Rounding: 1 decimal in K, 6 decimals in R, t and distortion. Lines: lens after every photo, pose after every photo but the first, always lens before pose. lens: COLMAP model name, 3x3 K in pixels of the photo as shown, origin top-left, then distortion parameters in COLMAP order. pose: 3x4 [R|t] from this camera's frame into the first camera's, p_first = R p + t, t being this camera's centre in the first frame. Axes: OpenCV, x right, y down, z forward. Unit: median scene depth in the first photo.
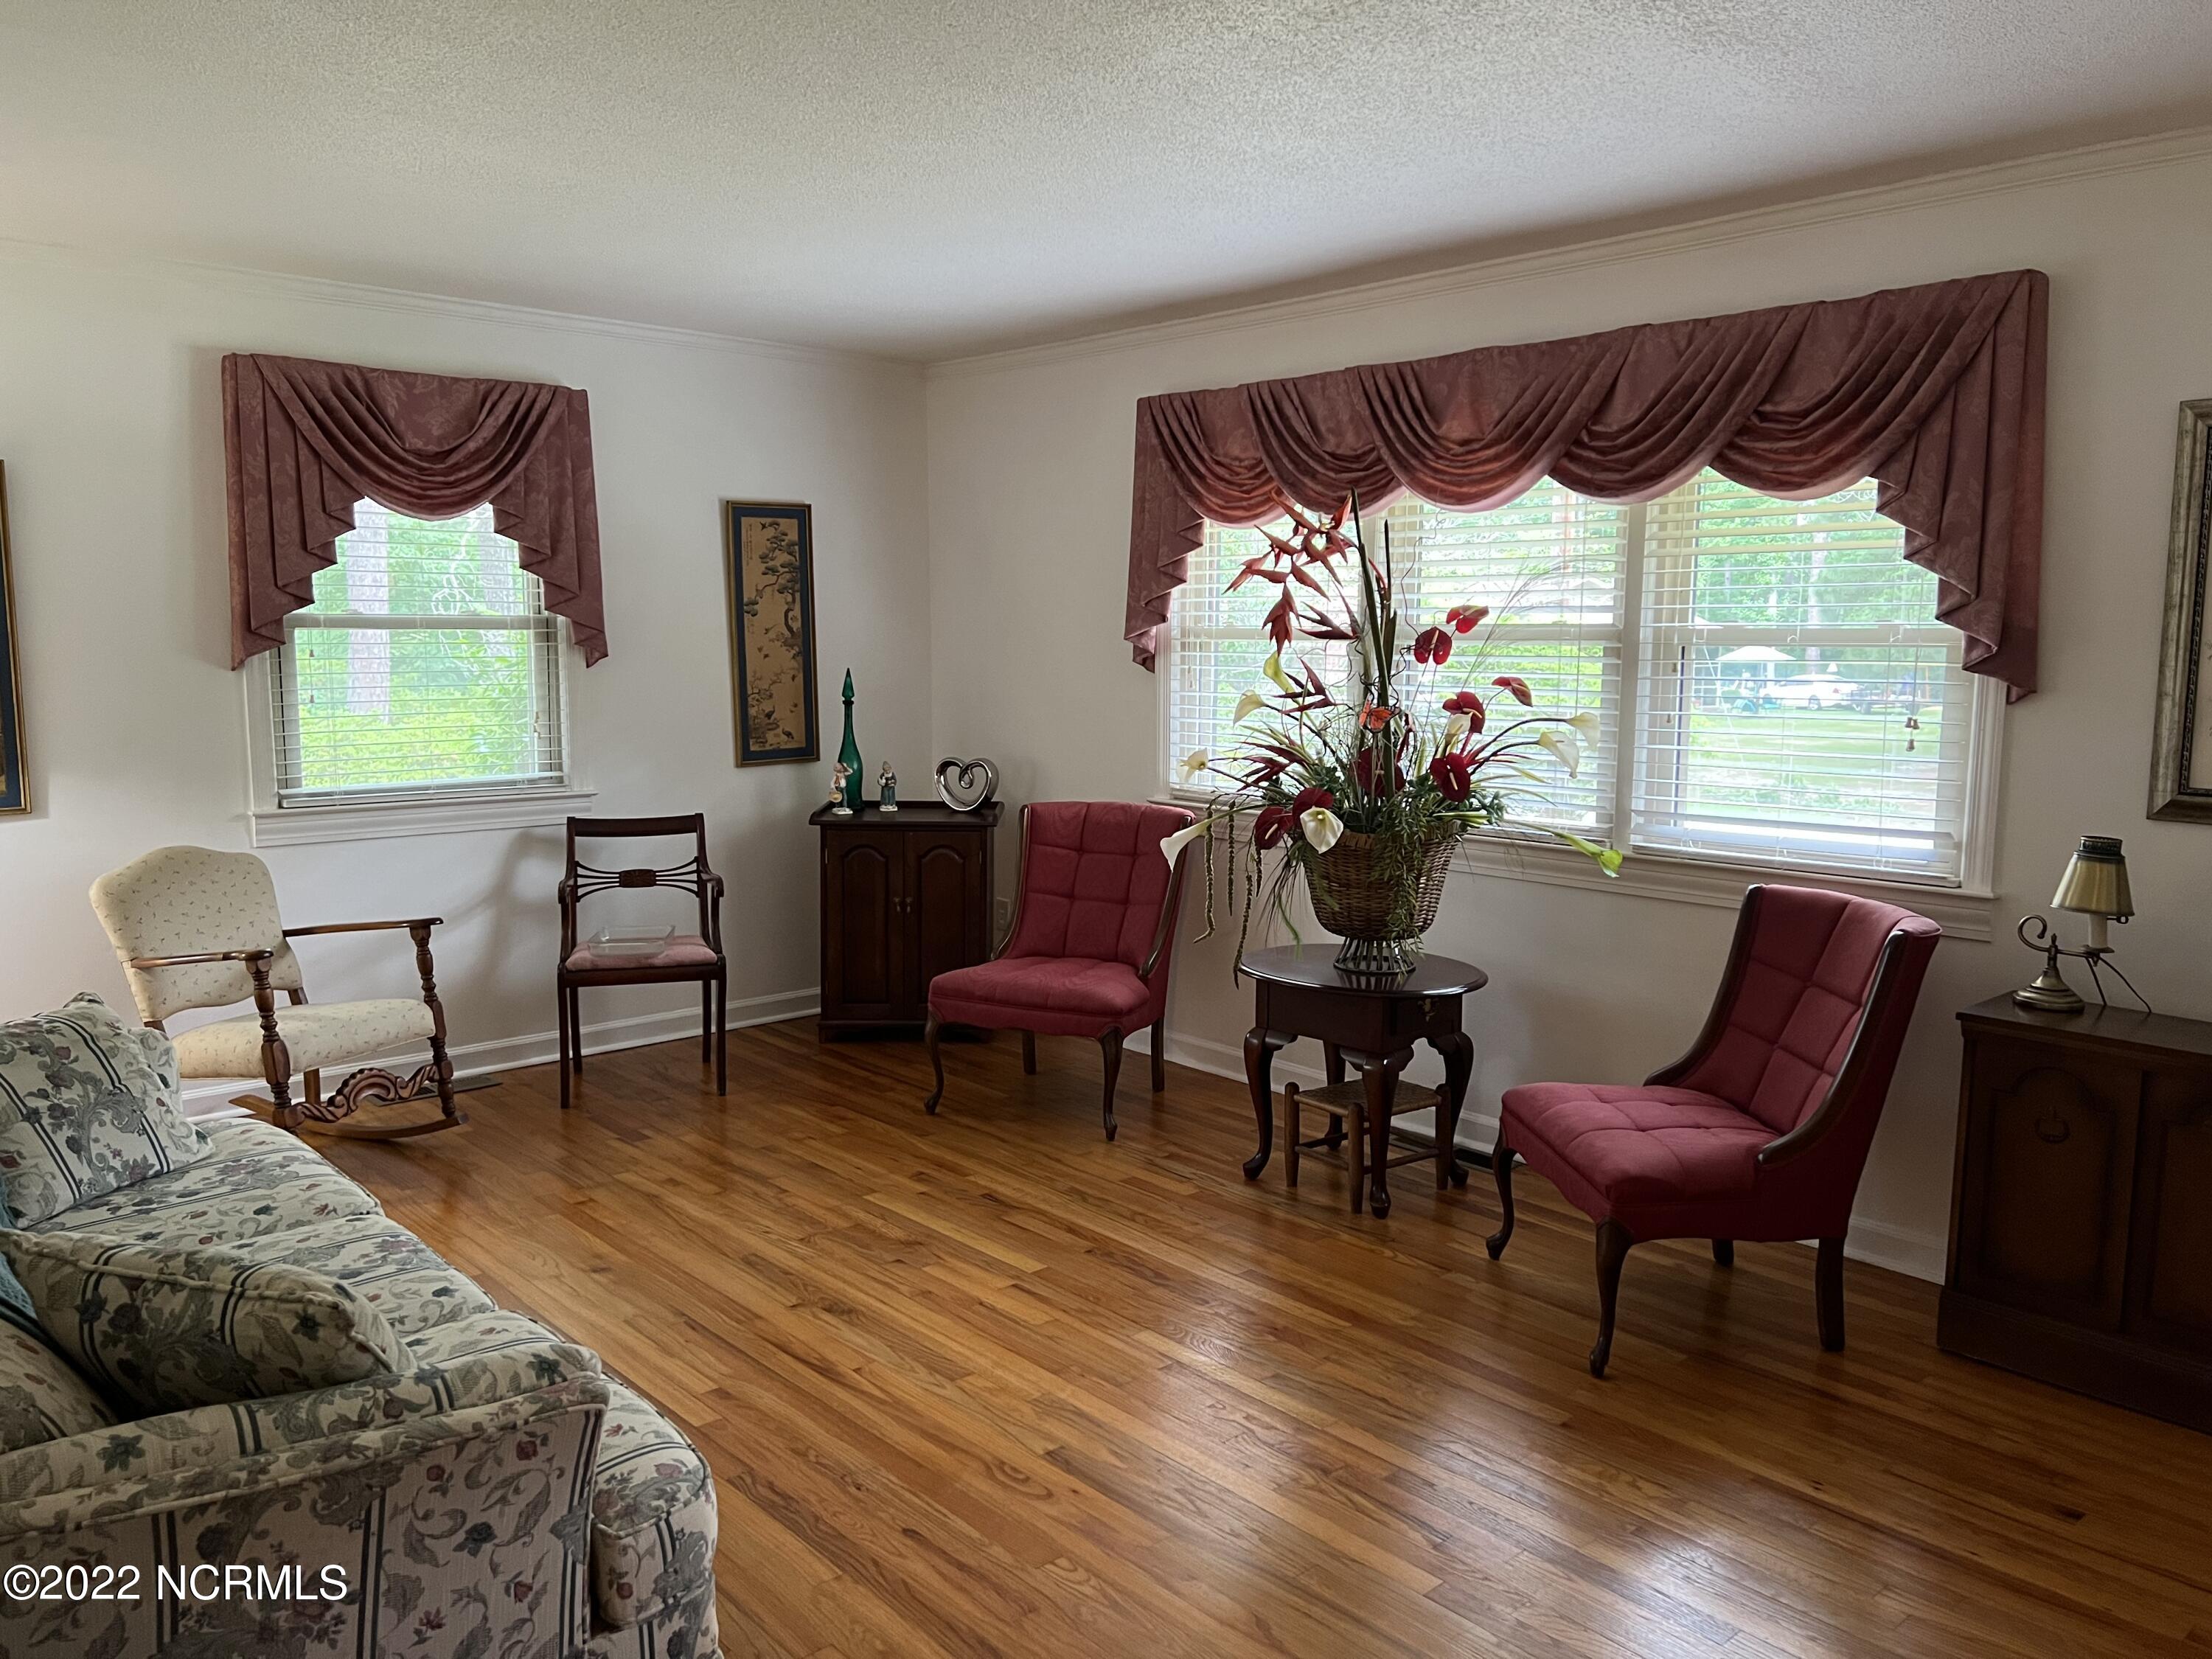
lens RADIAL K [[1621.6, 0, 1112.6], [0, 1621.6, 836.4], [0, 0, 1]] dist [0.024886, -0.038882]
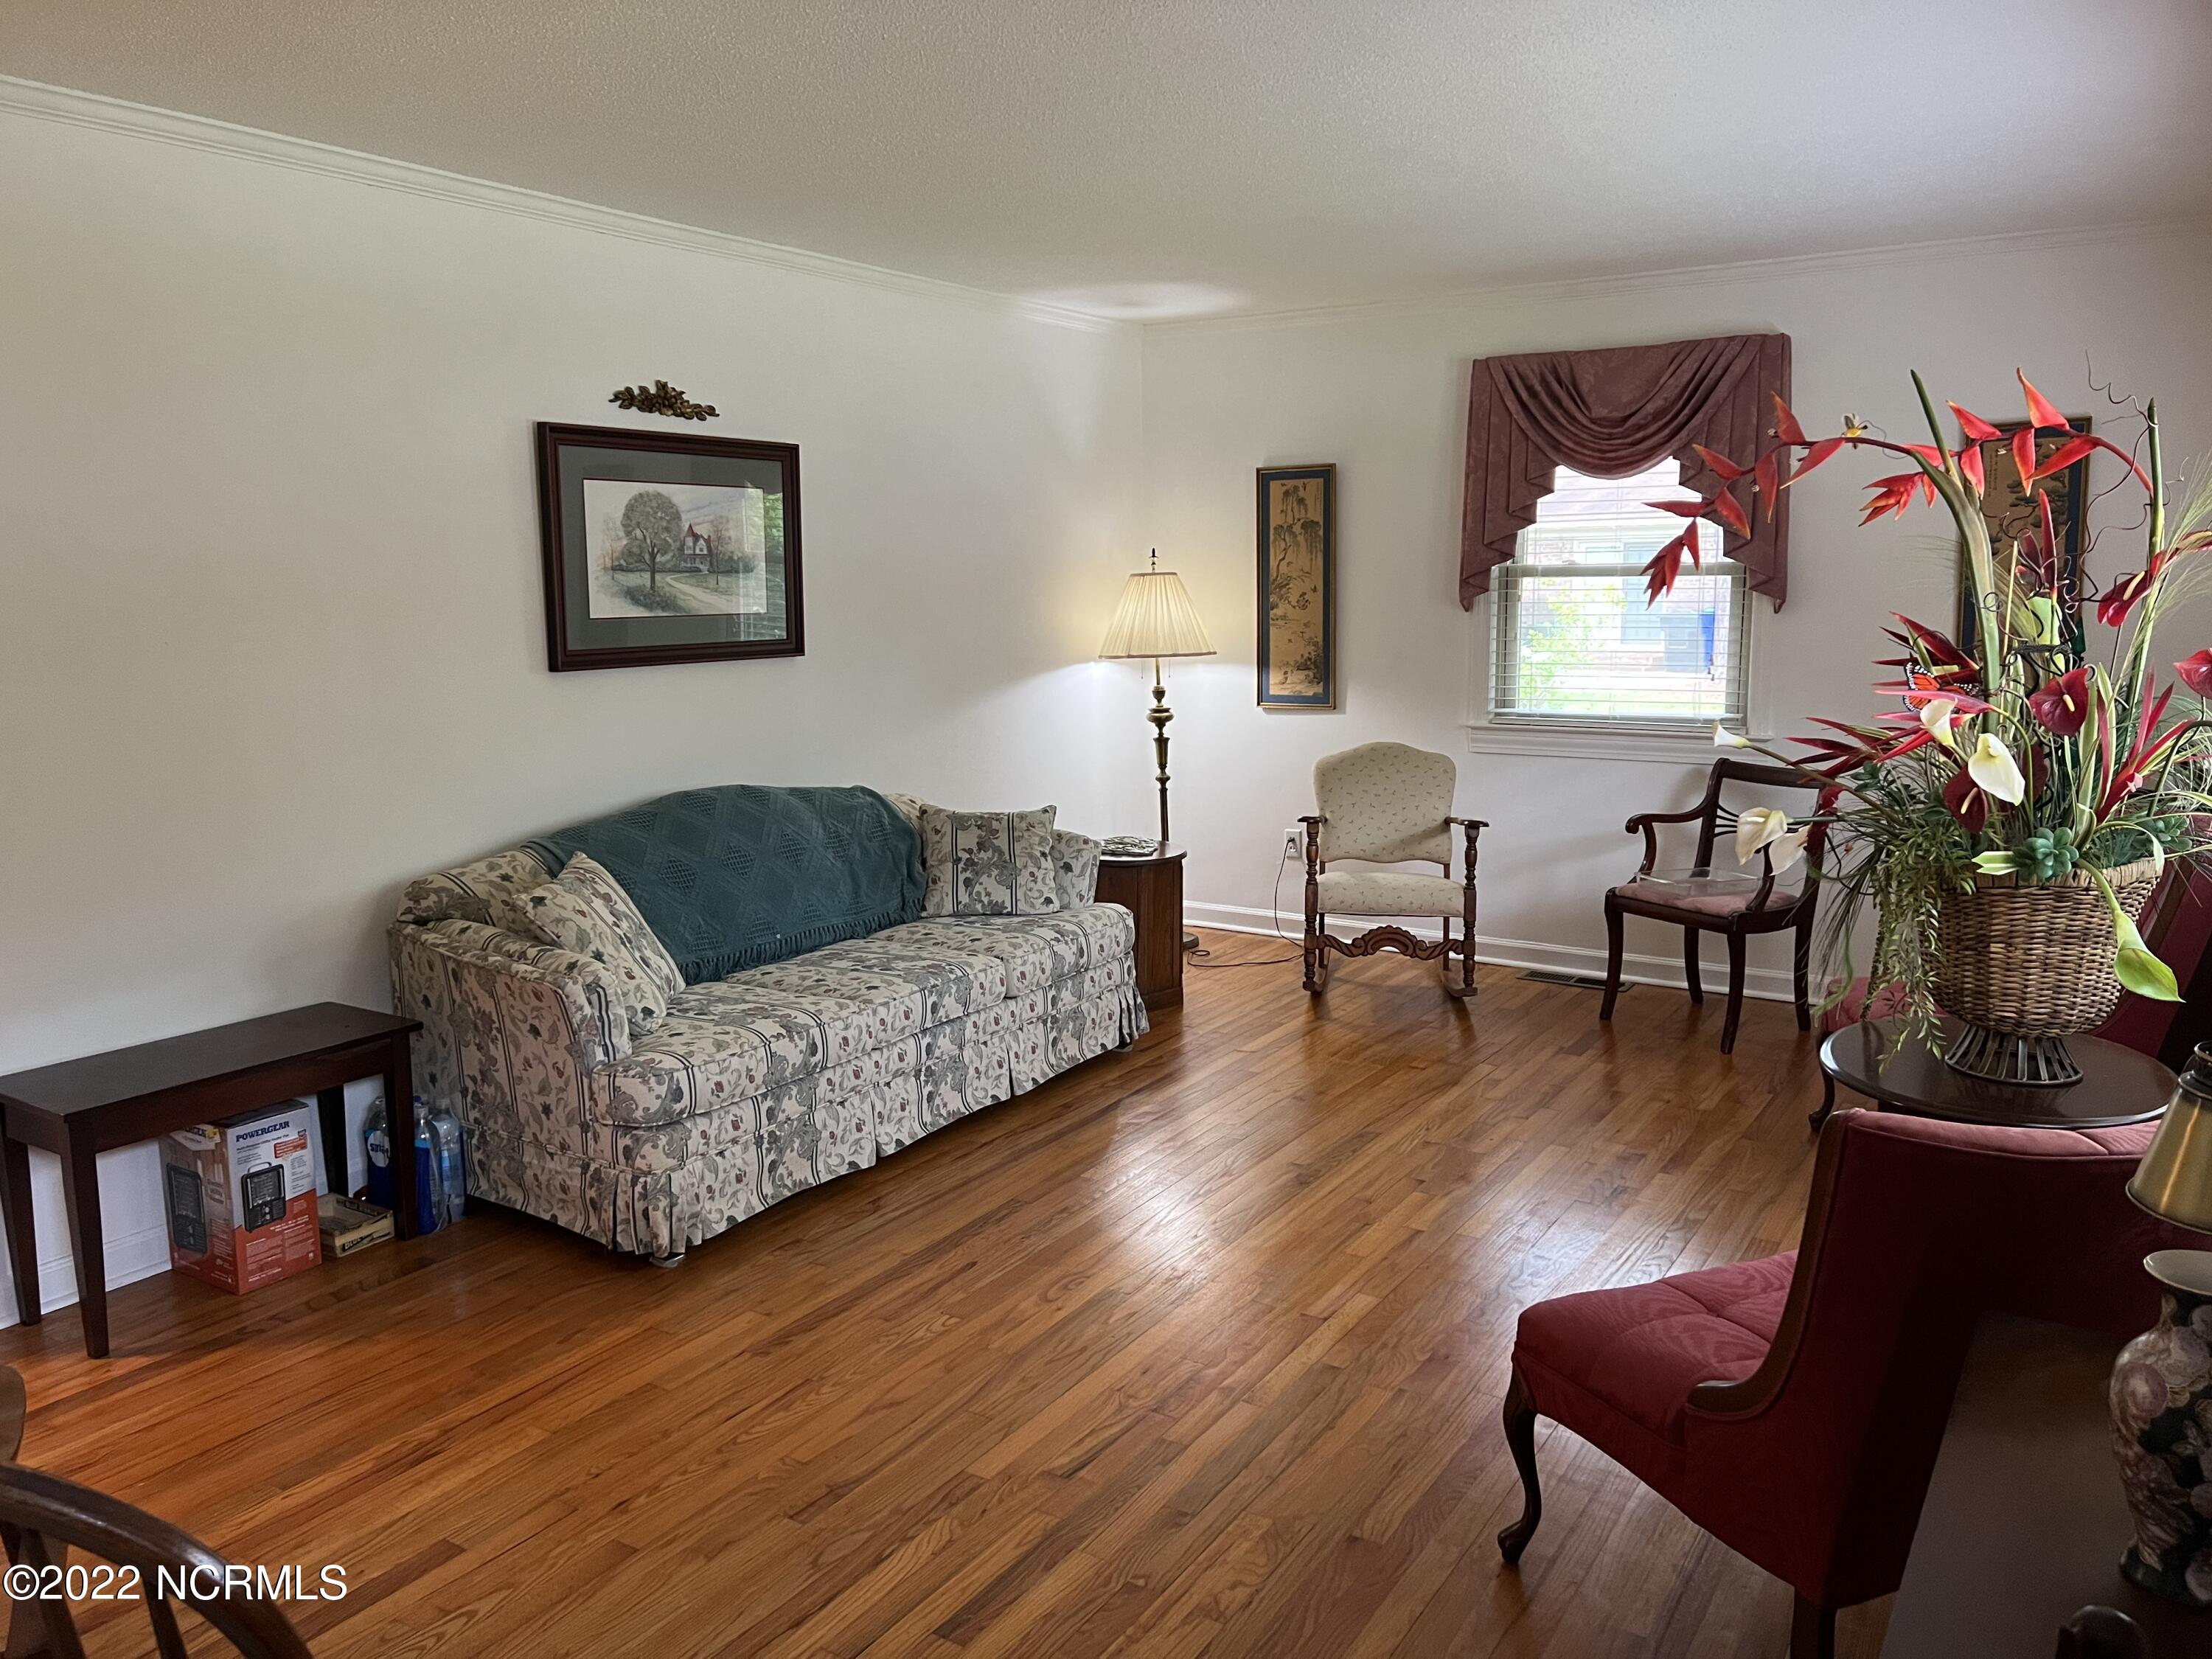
lens RADIAL K [[1621.6, 0, 1112.4], [0, 1621.6, 818.9], [0, 0, 1]] dist [0.024886, -0.038882]
pose [[0.260492, 0.130714, -0.956586, 0.631213], [-0.110134, 0.988348, 0.105064, -0.045441], [0.959174, 0.077984, 0.271853, 0.408593]]
